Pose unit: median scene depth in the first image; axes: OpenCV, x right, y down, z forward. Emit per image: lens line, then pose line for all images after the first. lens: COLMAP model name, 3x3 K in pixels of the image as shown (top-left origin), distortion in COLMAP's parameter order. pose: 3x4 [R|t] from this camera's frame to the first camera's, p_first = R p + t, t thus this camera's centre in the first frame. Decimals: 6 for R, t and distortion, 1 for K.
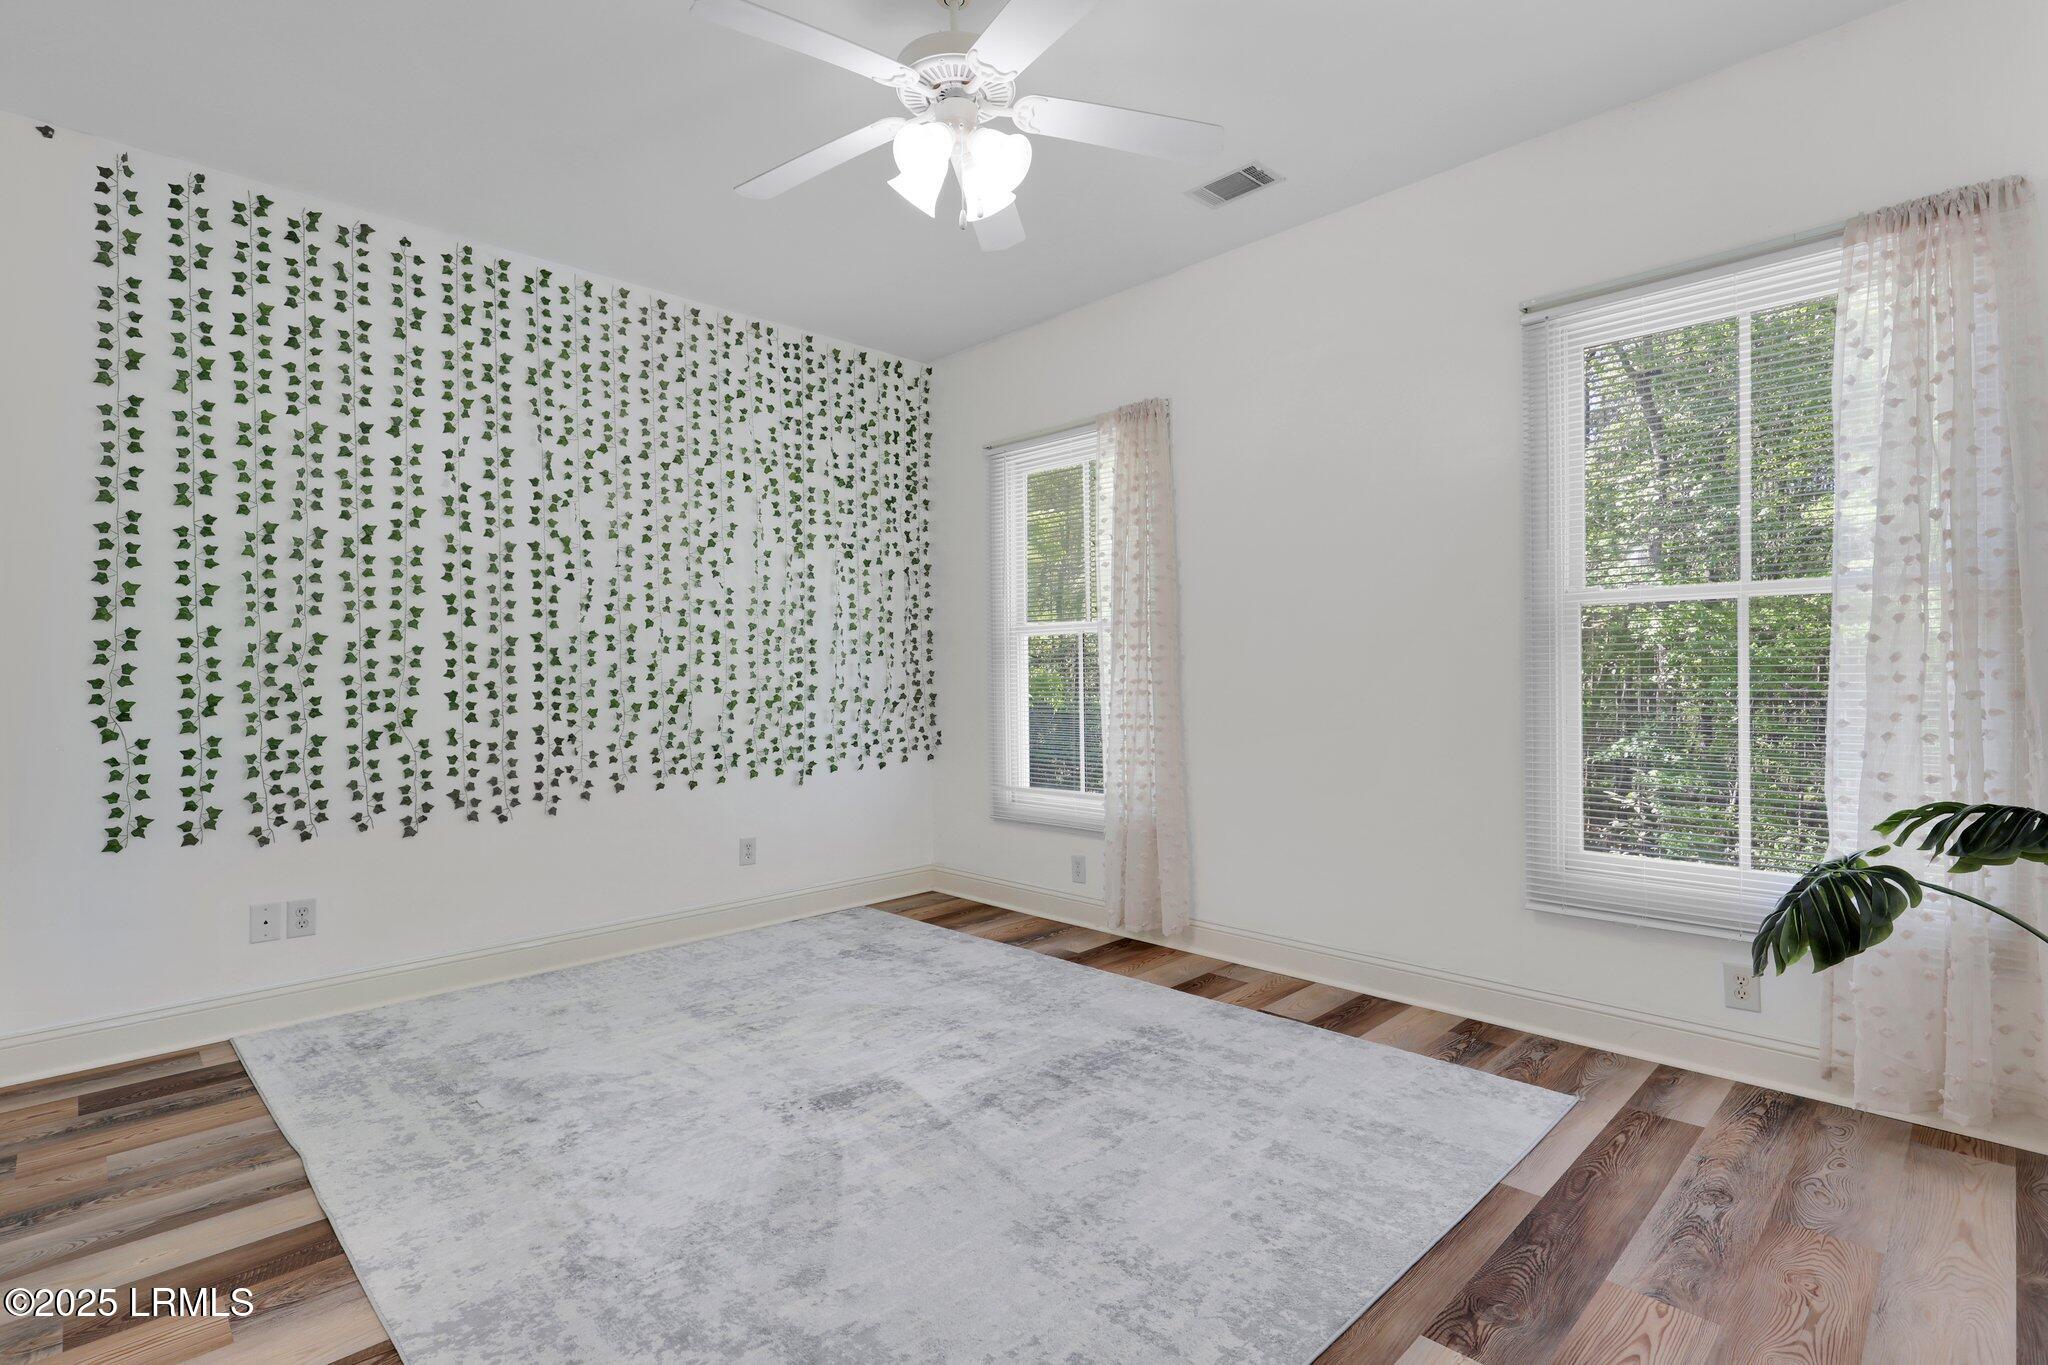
lens RADIAL K [[932.2, 0, 1022.0], [0, 932.2, 666.8], [0, 0, 1]] dist [-0.001401, 0.000026]
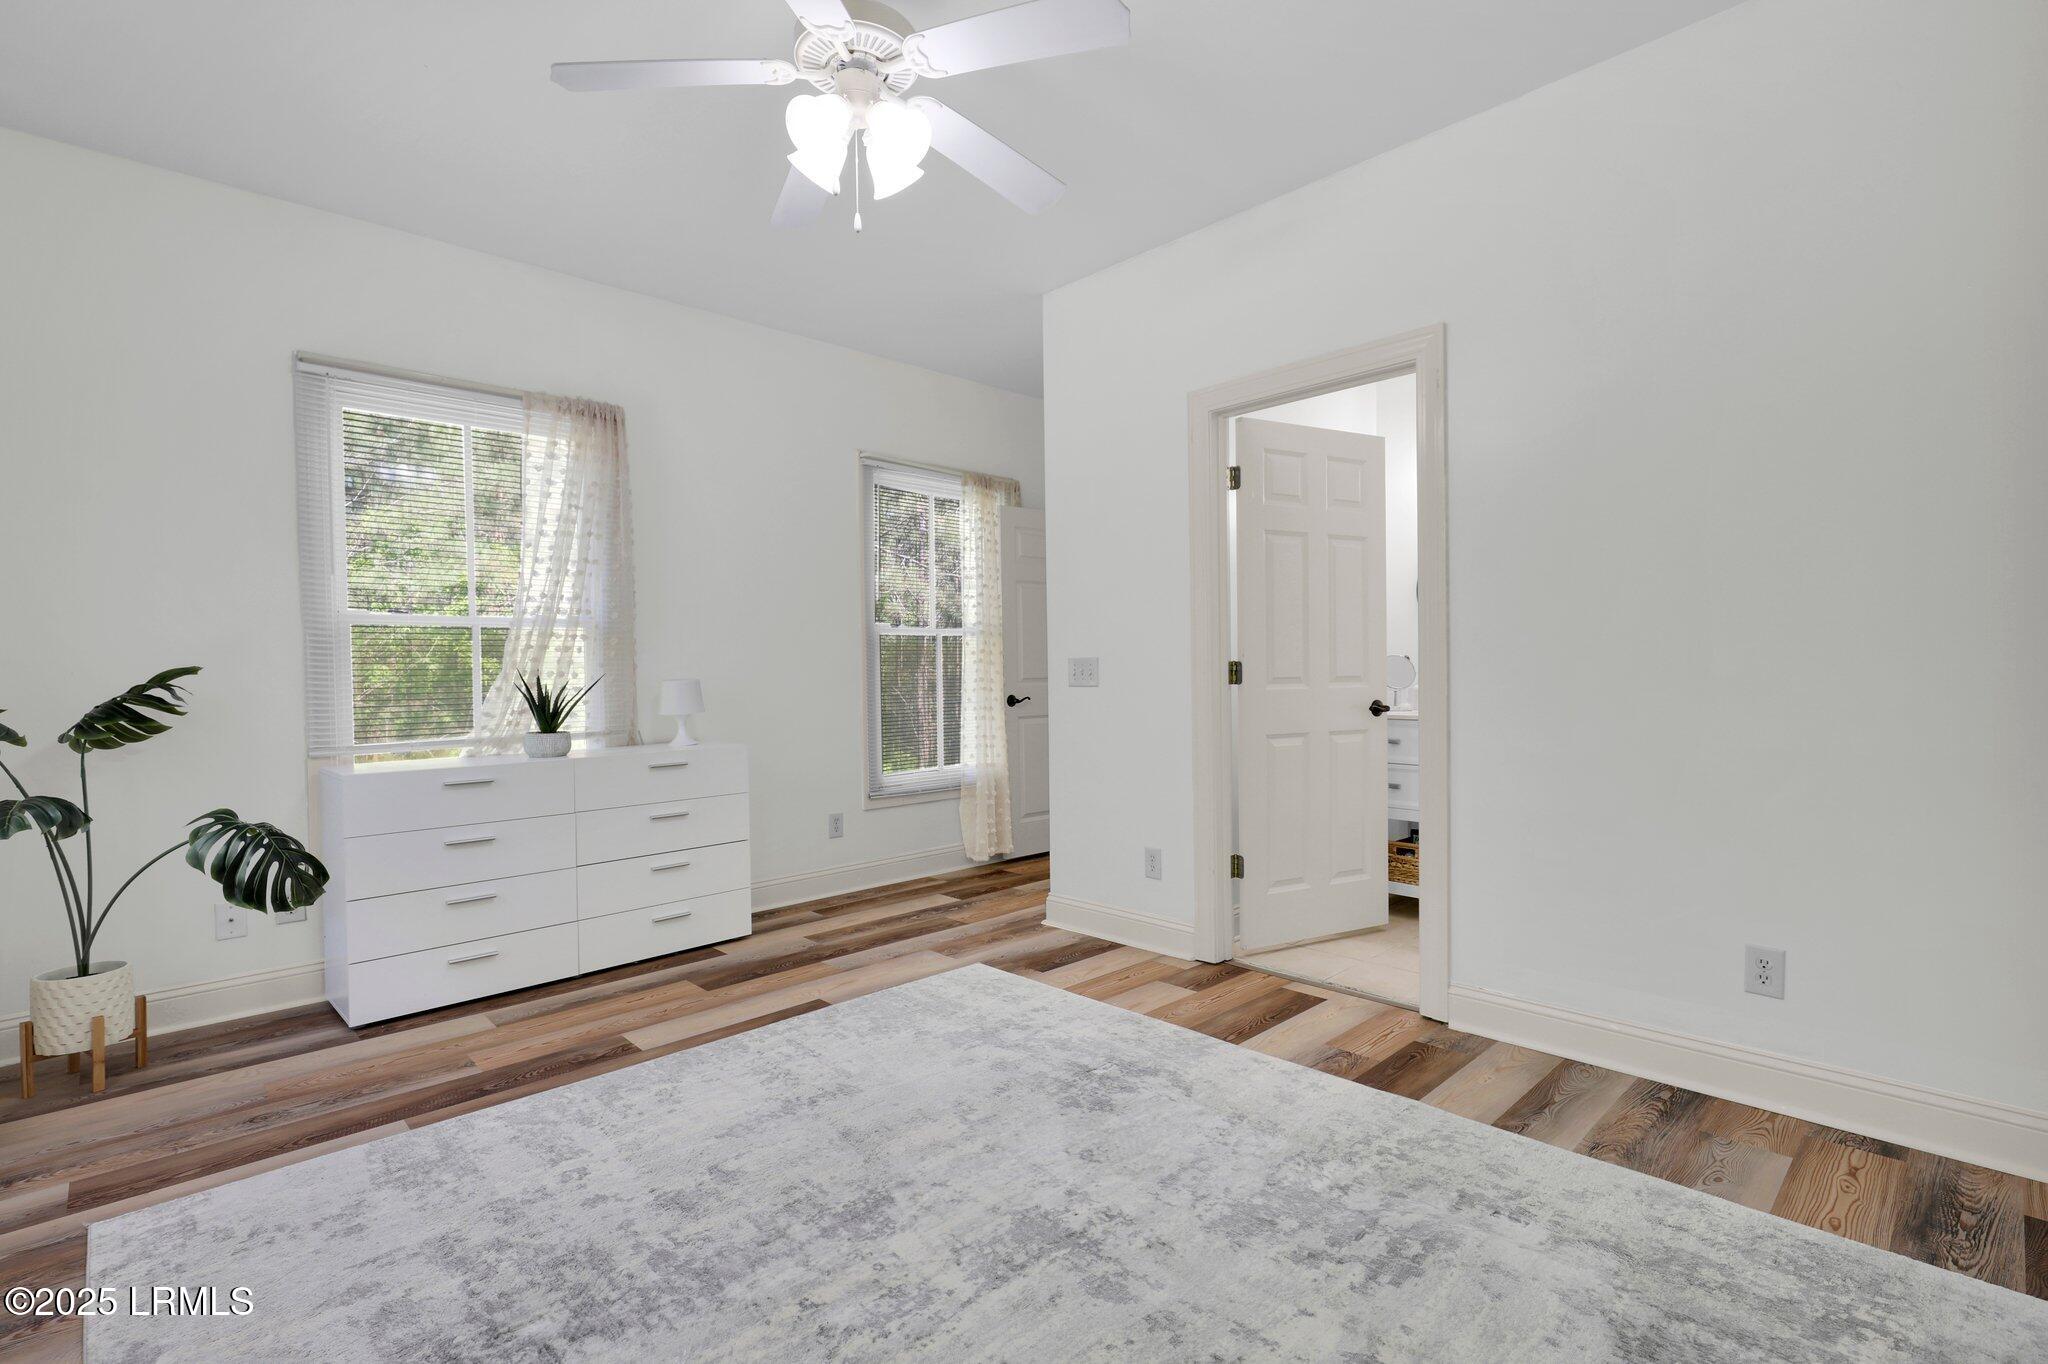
lens RADIAL K [[932.2, 0, 1022.0], [0, 932.2, 666.3], [0, 0, 1]] dist [-0.001401, 0.000026]
pose [[-0.999558, 0.025952, 0.014517, -0.254244], [0.025720, 0.999542, -0.015940, 0.028836], [-0.014924, -0.015560, -0.999768, 2.117272]]
